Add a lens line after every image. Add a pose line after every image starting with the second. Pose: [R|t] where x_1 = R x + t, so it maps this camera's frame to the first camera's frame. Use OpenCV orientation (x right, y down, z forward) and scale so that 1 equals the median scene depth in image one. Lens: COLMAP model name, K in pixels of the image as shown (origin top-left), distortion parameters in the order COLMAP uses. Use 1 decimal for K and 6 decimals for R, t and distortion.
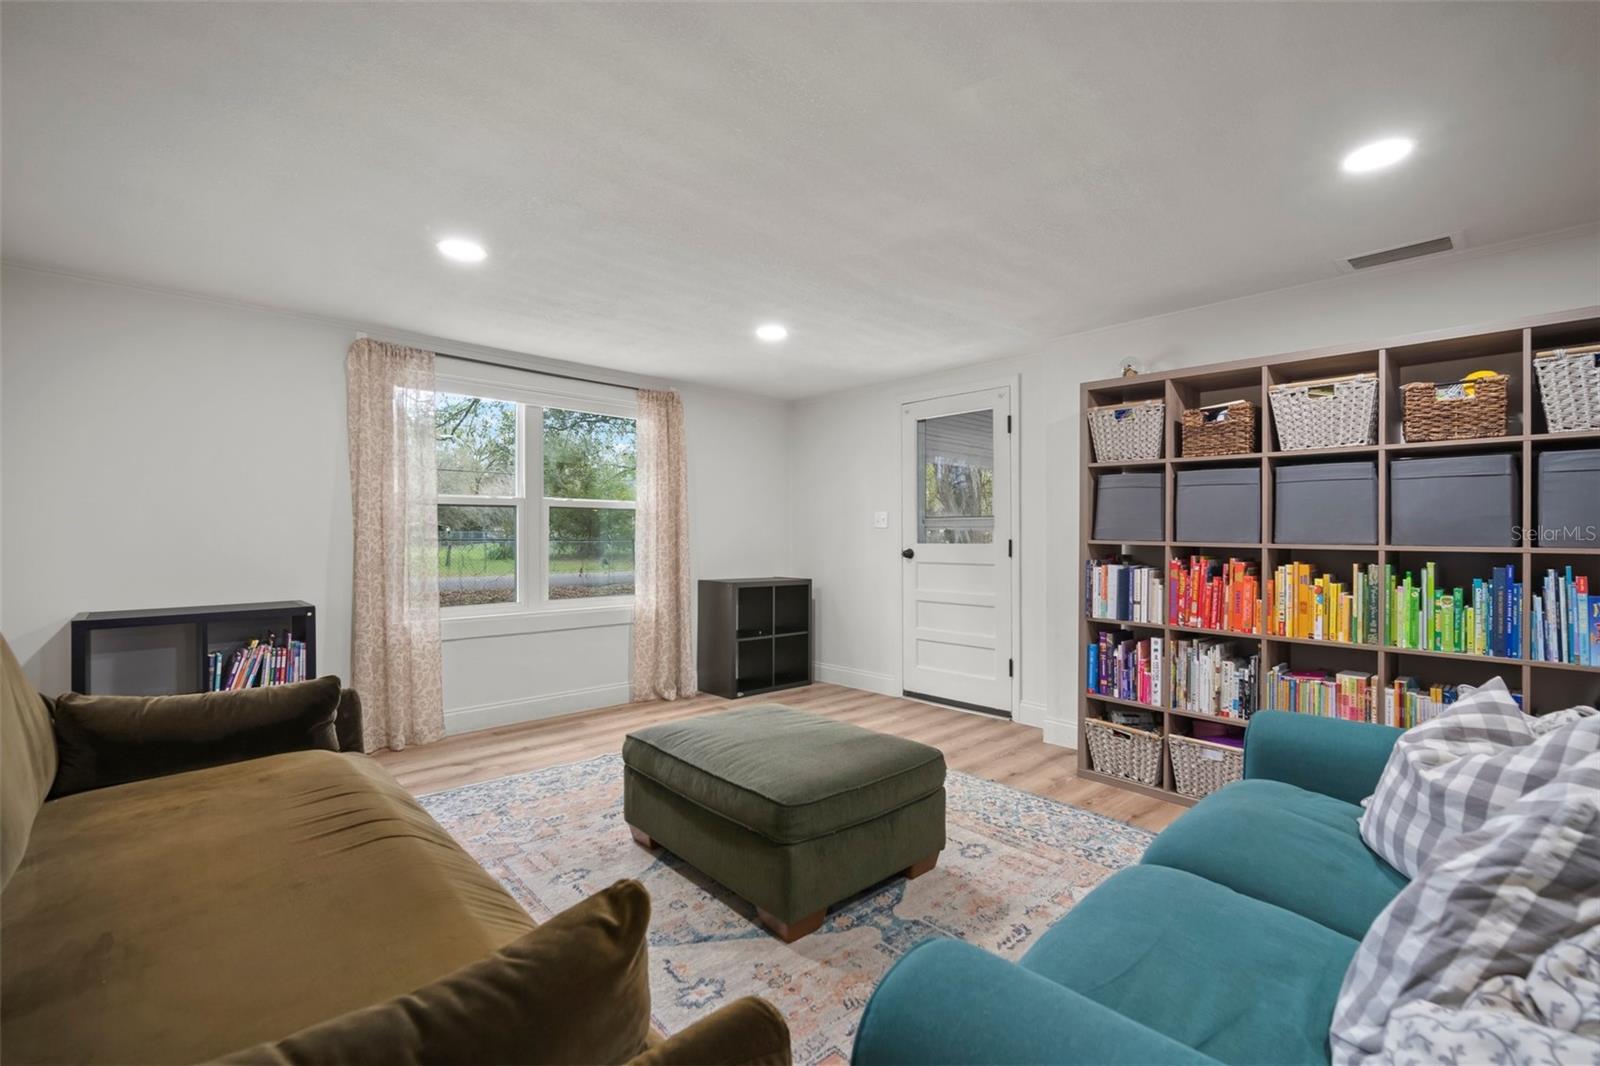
lens RADIAL K [[706.2, 0, 813.6], [0, 706.2, 534.7], [0, 0, 1]] dist [-0.009741, 0.002749]
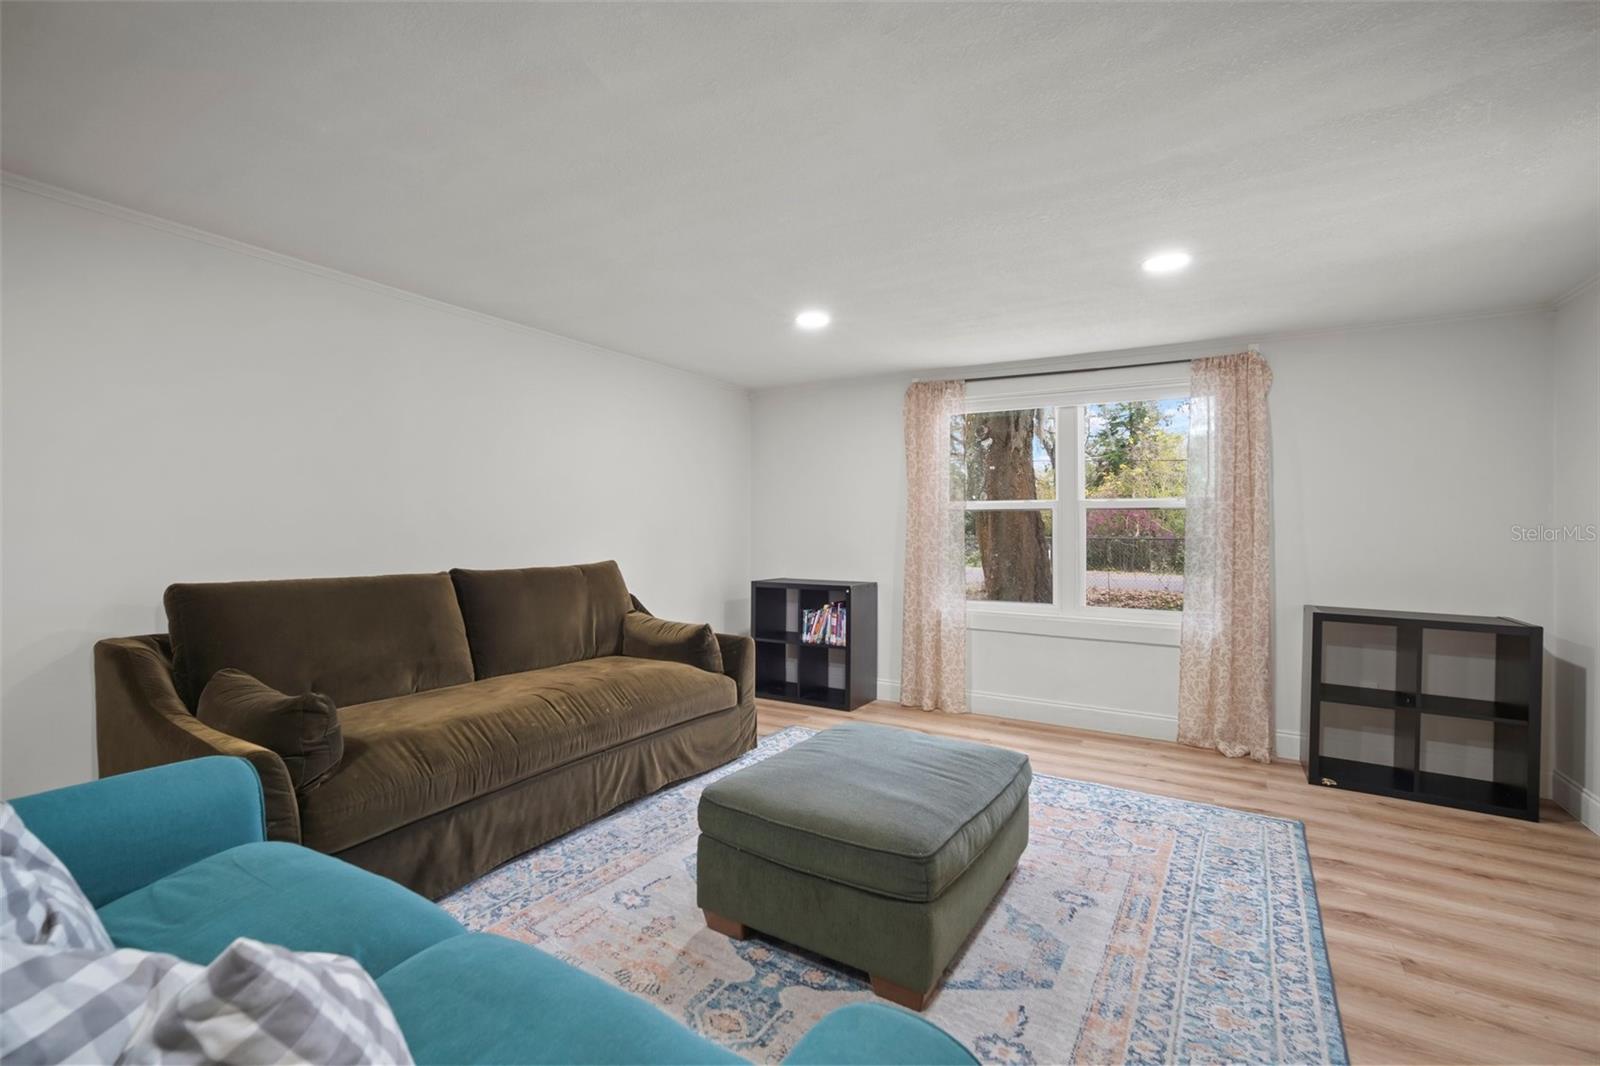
lens RADIAL K [[706.2, 0, 796.2], [0, 706.2, 530.3], [0, 0, 1]] dist [-0.009741, 0.002749]
pose [[0.253091, 0.003785, -0.967435, 0.549456], [-0.010068, 0.999948, 0.001278, -0.009177], [0.967390, 0.009417, 0.253116, 0.461824]]
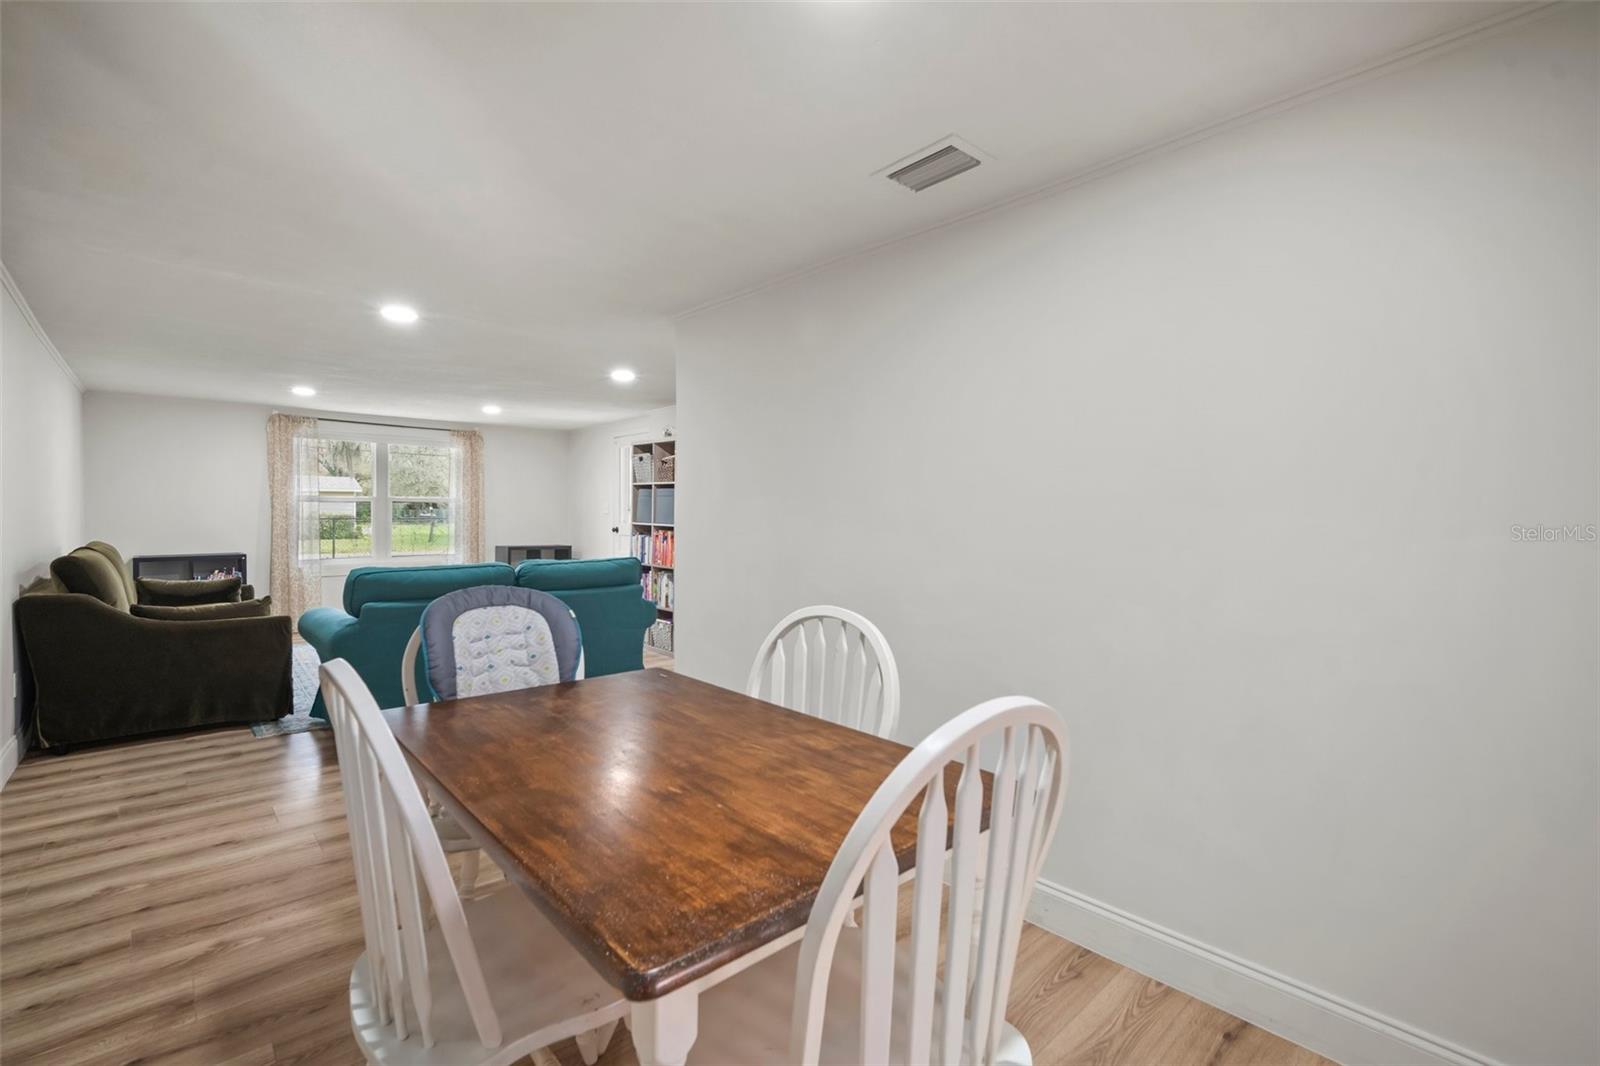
lens RADIAL K [[706.2, 0, 814.1], [0, 706.2, 519.6], [0, 0, 1]] dist [-0.009741, 0.002749]
pose [[0.999687, 0.003045, -0.024851, 0.837721], [-0.002854, 0.999966, 0.007723, -0.014619], [0.024874, -0.007650, 0.999661, -0.837081]]
